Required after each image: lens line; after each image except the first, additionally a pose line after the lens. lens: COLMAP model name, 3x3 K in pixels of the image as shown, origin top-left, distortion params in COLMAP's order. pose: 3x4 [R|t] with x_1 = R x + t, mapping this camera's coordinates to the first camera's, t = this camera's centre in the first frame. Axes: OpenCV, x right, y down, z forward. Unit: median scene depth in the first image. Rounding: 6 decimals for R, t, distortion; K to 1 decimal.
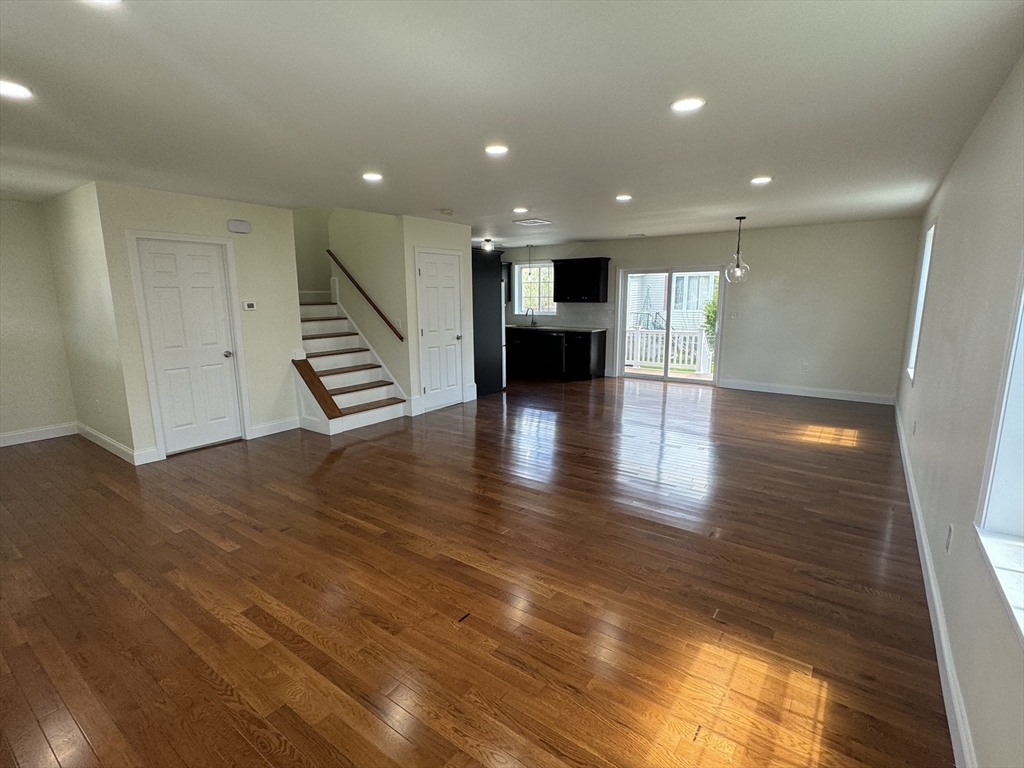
lens RADIAL K [[477.0, 0, 491.7], [0, 477.0, 381.3], [0, 0, 1]] dist [-0.001688, -0.000466]
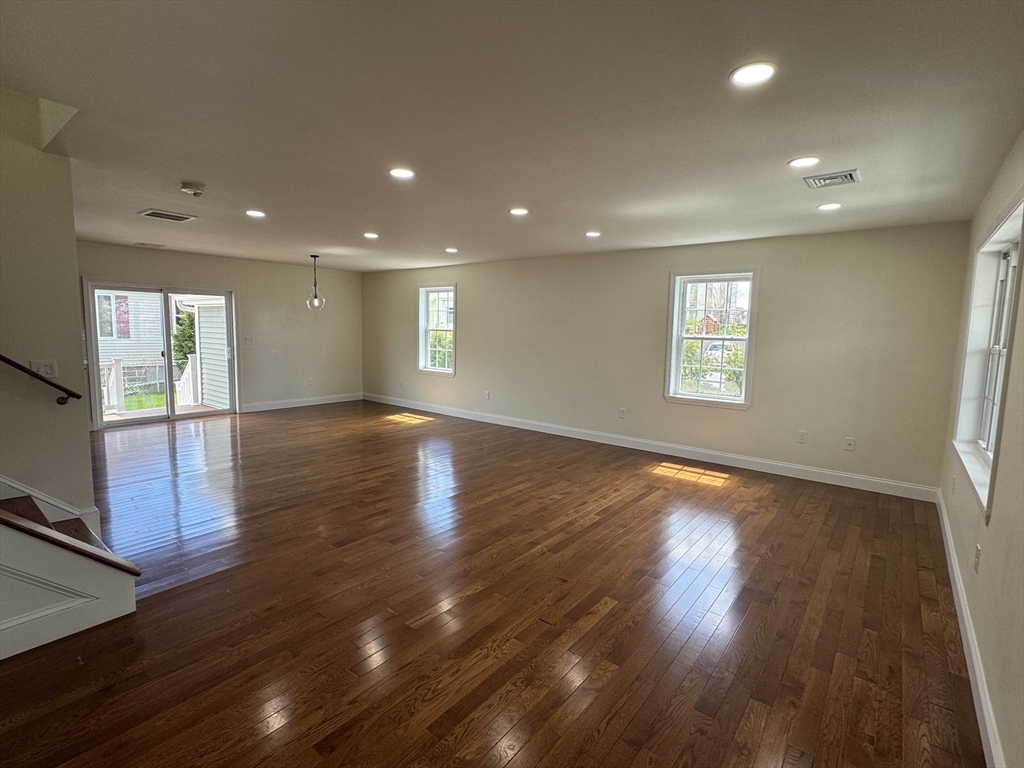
lens RADIAL K [[488.7, 0, 511.9], [0, 488.7, 377.6], [0, 0, 1]] dist [-0.000558, -0.000494]
pose [[0.053368, -0.099167, 0.993639, -0.676045], [0.158640, 0.983261, 0.089611, -0.084051], [-0.985893, 0.152849, 0.068207, 0.498449]]
